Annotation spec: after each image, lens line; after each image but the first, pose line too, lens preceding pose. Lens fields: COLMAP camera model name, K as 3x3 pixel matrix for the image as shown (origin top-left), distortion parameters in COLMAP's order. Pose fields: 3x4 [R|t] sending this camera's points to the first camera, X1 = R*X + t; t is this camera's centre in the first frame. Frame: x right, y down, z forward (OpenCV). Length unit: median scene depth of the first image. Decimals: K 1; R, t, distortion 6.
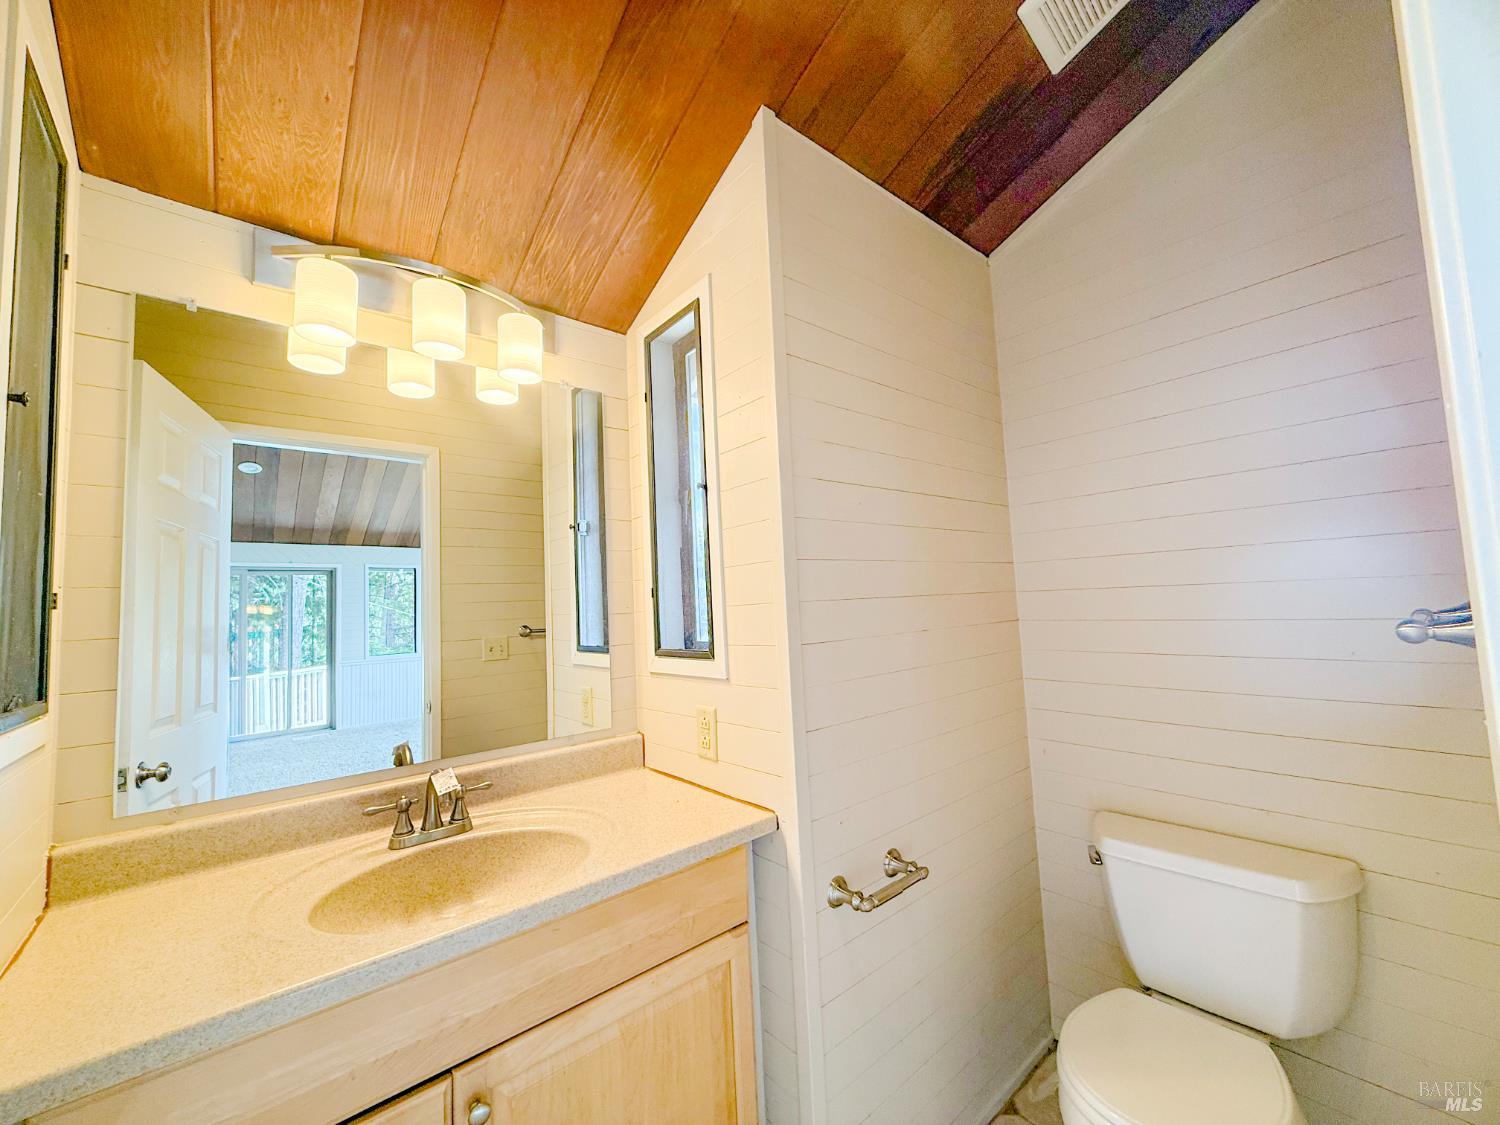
lens RADIAL K [[595.9, 0, 750.0], [0, 595.9, 562.5], [0, 0, 1]] dist [-0.001674, -0.000118]
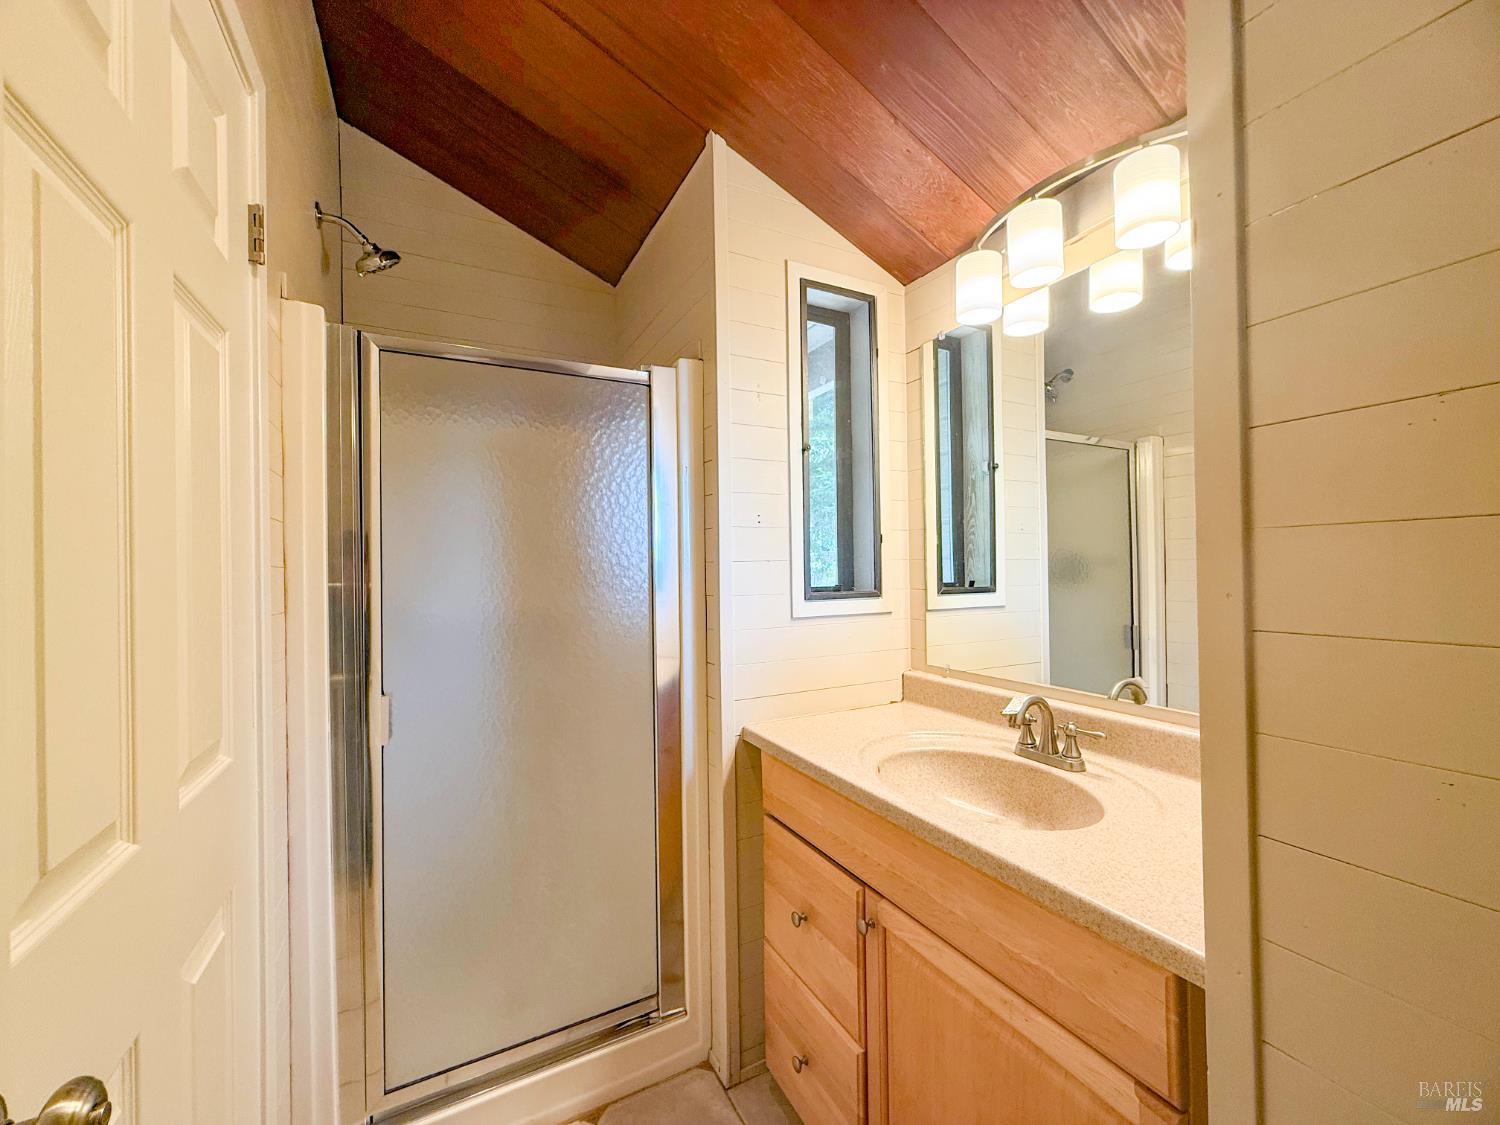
lens RADIAL K [[595.9, 0, 750.0], [0, 595.9, 562.5], [0, 0, 1]] dist [-0.001674, -0.000118]
pose [[-0.227604, 0.033925, -0.973163, 0.665400], [0.093398, 0.995546, 0.012862, 0.066904], [0.969264, -0.087964, -0.229759, 0.881588]]
